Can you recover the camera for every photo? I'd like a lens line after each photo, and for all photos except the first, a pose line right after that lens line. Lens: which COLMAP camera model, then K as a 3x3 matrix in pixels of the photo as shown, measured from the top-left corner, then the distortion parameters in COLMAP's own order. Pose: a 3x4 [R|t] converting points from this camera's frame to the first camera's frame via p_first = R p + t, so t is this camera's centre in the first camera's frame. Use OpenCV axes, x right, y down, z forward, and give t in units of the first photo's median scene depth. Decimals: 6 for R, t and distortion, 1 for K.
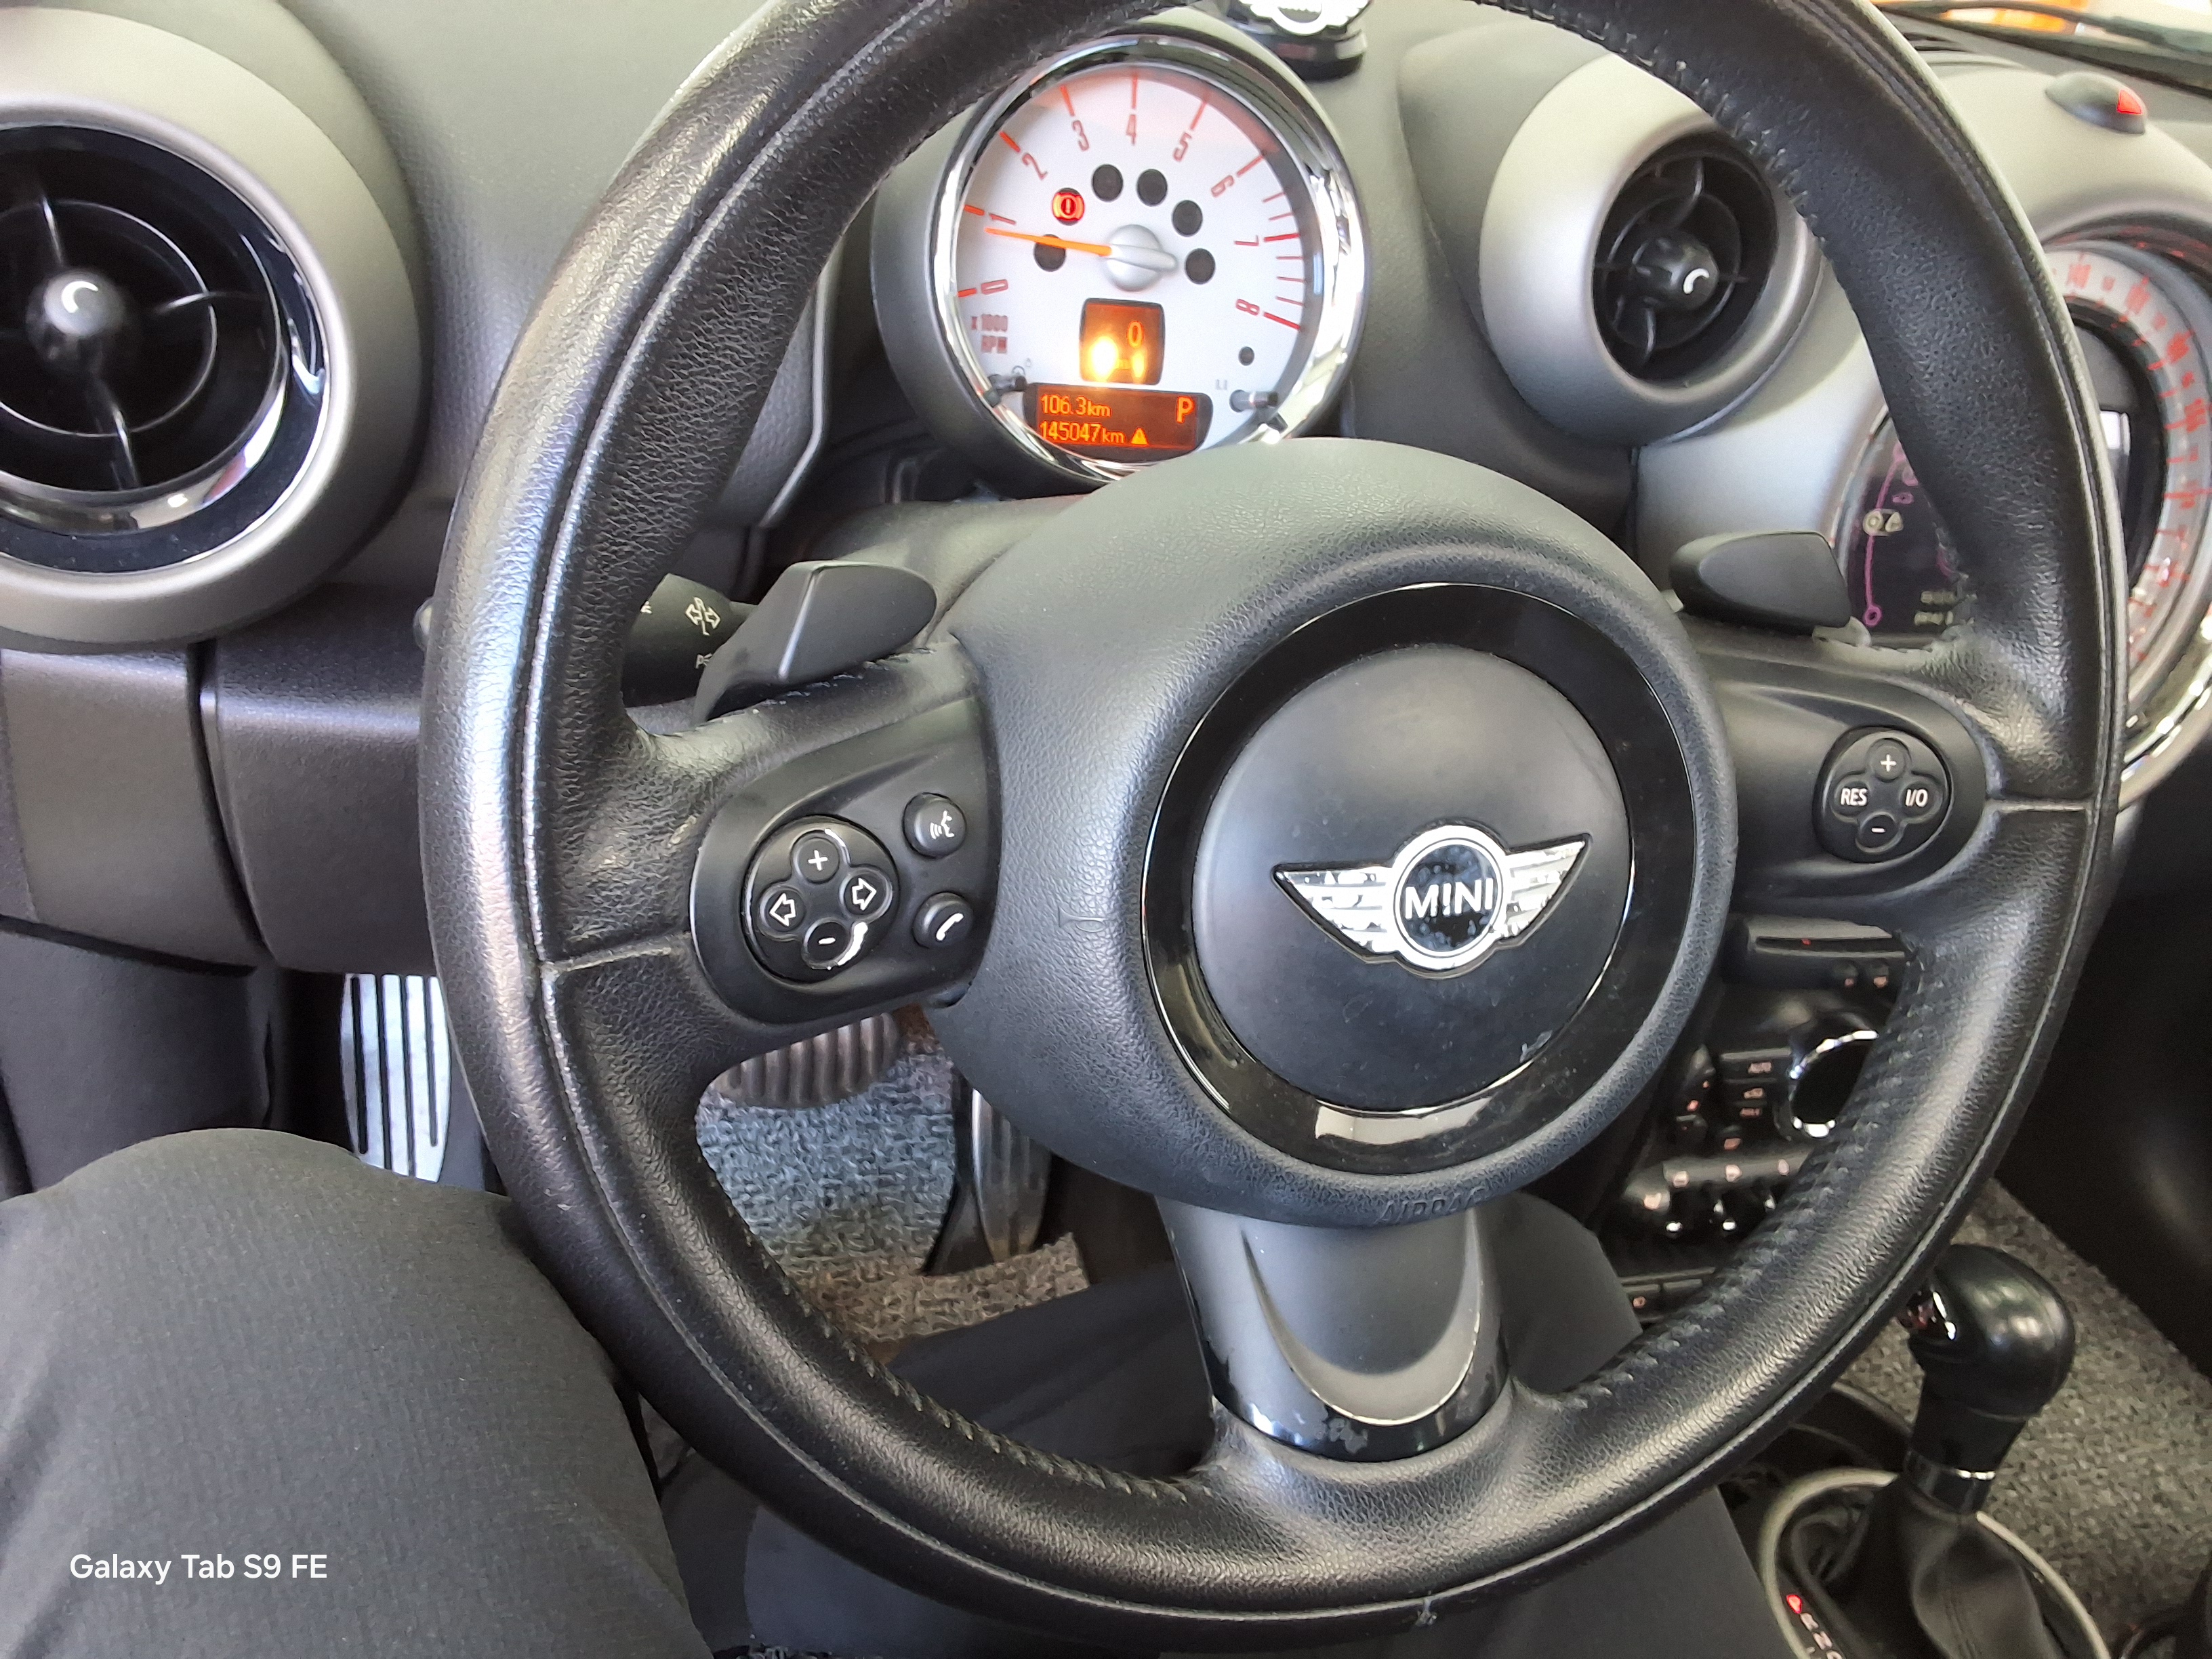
lens RADIAL K [[1791.1, 0, 1107.1], [0, 1791.1, 832.8], [0, 0, 1]] dist [0.034004, -0.004333]
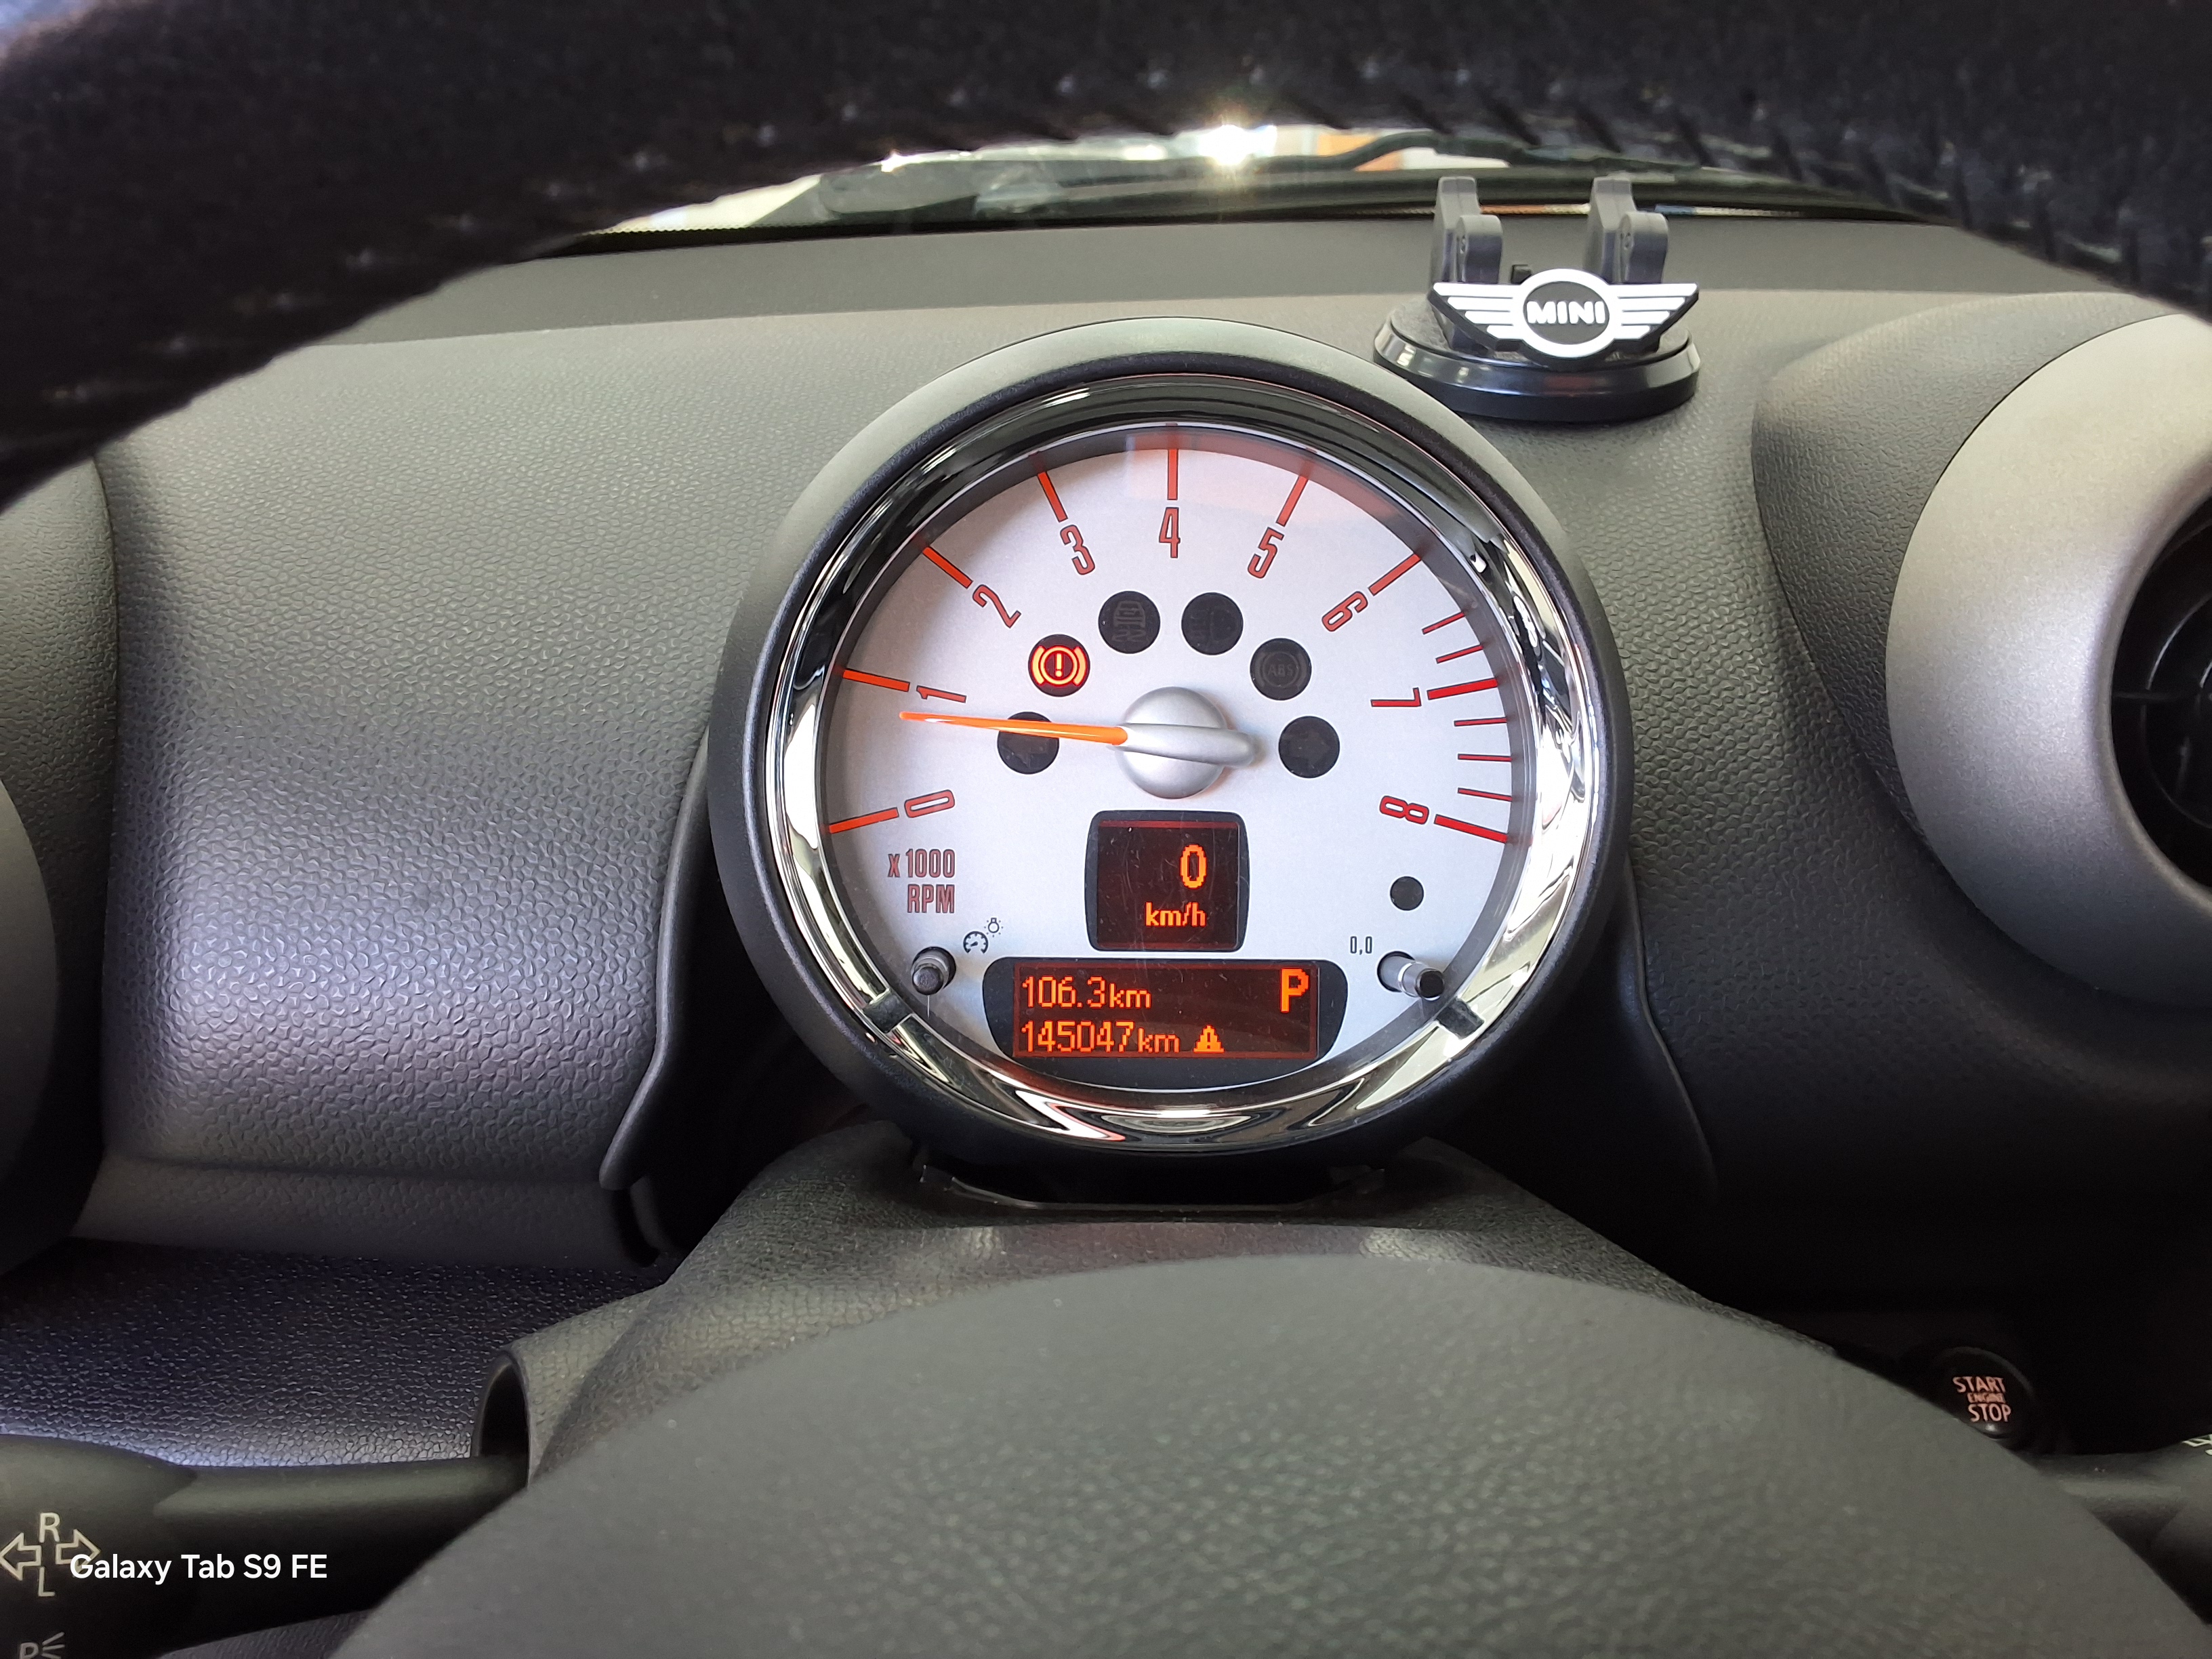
lens RADIAL K [[1791.1, 0, 1108.2], [0, 1791.1, 838.2], [0, 0, 1]] dist [0.034004, -0.004333]
pose [[0.952116, -0.023194, -0.304856, 0.166274], [-0.035183, 0.982182, -0.184608, -0.182512], [0.303706, 0.186494, 0.934335, 0.462057]]
